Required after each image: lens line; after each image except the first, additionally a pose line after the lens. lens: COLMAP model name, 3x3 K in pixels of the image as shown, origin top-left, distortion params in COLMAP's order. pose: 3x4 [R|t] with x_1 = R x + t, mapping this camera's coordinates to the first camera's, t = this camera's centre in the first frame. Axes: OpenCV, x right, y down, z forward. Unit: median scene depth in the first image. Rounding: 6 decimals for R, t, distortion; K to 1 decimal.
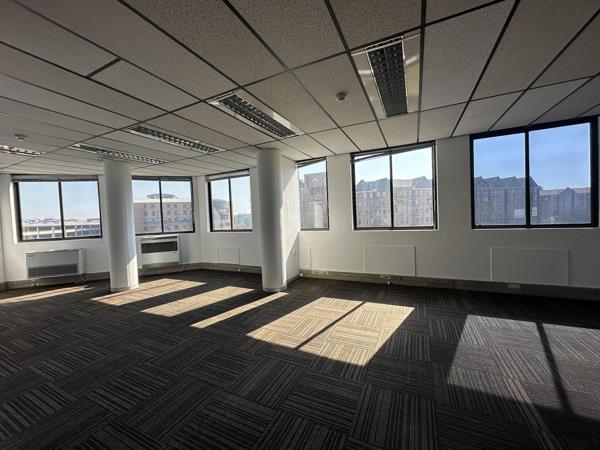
lens RADIAL K [[239.9, 0, 299.6], [0, 239.9, 224.5], [0, 0, 1]] dist [-0.002927, 0.000551]
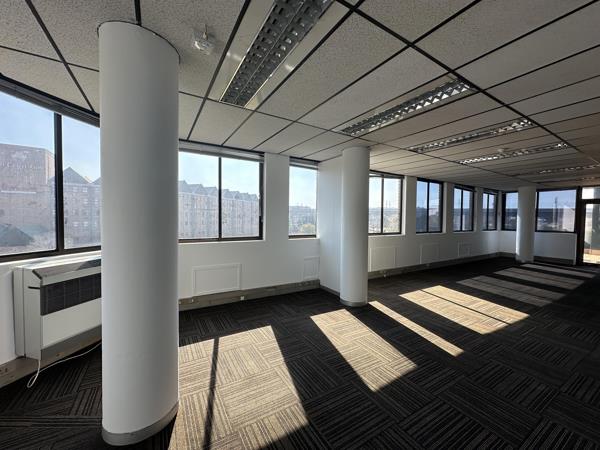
lens RADIAL K [[239.9, 0, 299.3], [0, 239.9, 224.6], [0, 0, 1]] dist [-0.002927, 0.000551]
pose [[0.548632, 0.021500, 0.835787, -1.548492], [-0.010388, 0.999767, -0.018899, -0.007462], [-0.835999, 0.001686, 0.548728, 1.064046]]
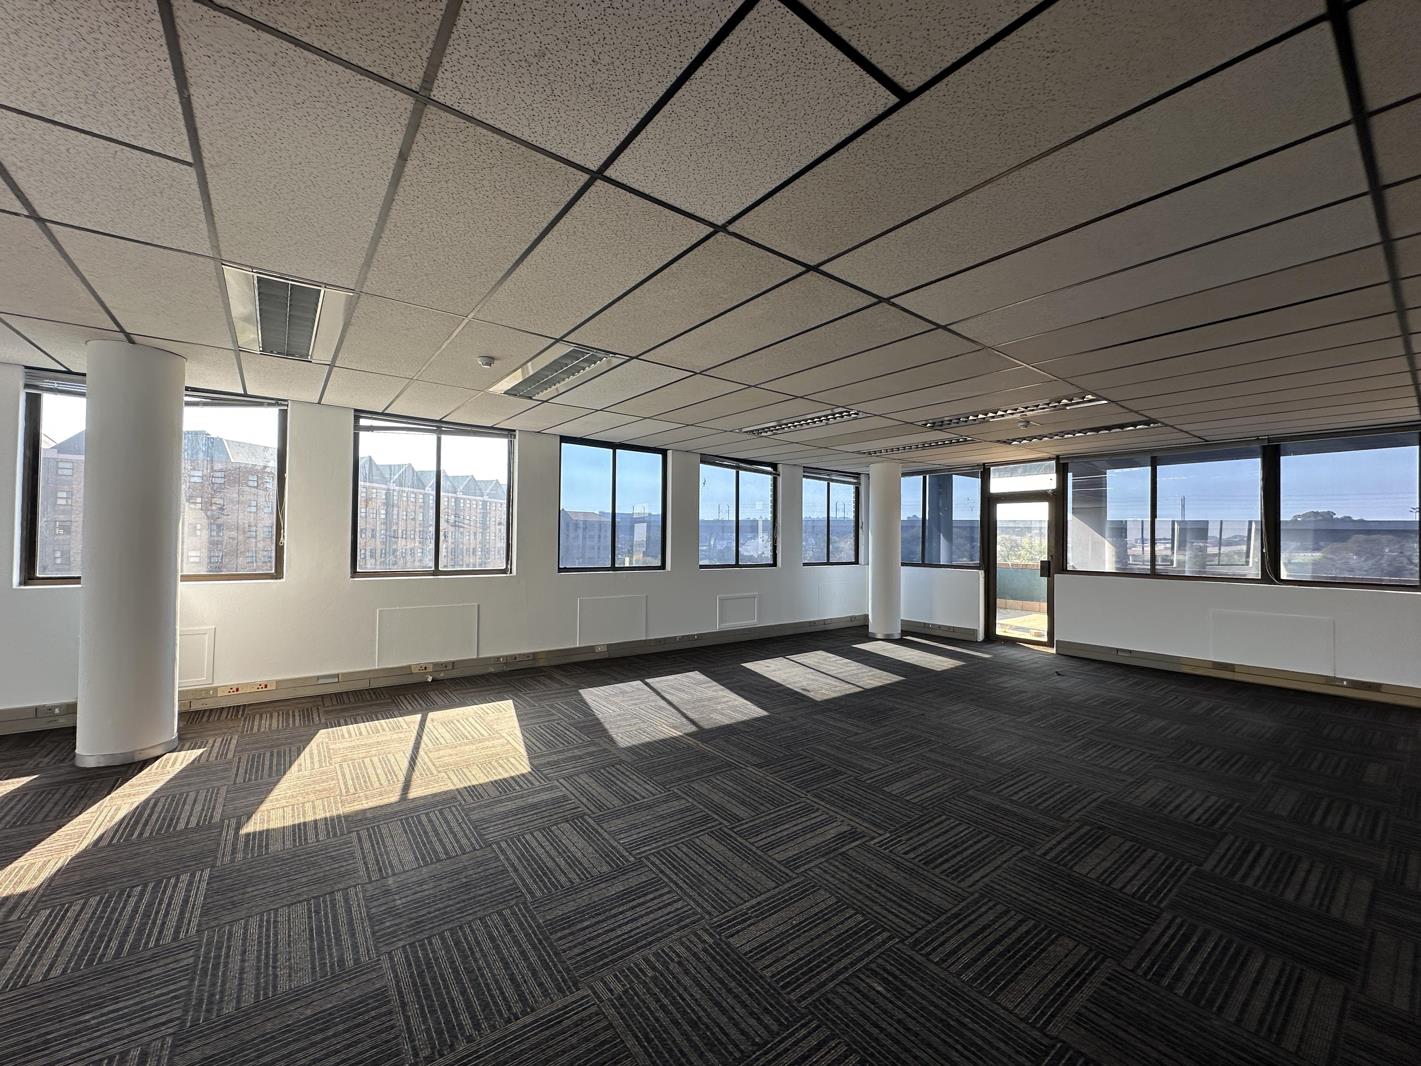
lens RADIAL K [[568.1, 0, 708.5], [0, 568.1, 531.7], [0, 0, 1]] dist [-0.002927, 0.000551]
pose [[0.452995, 0.059679, 0.889513, -0.730803], [-0.003747, 0.997876, -0.065040, 0.008037], [-0.891505, 0.026130, 0.452257, -0.153765]]
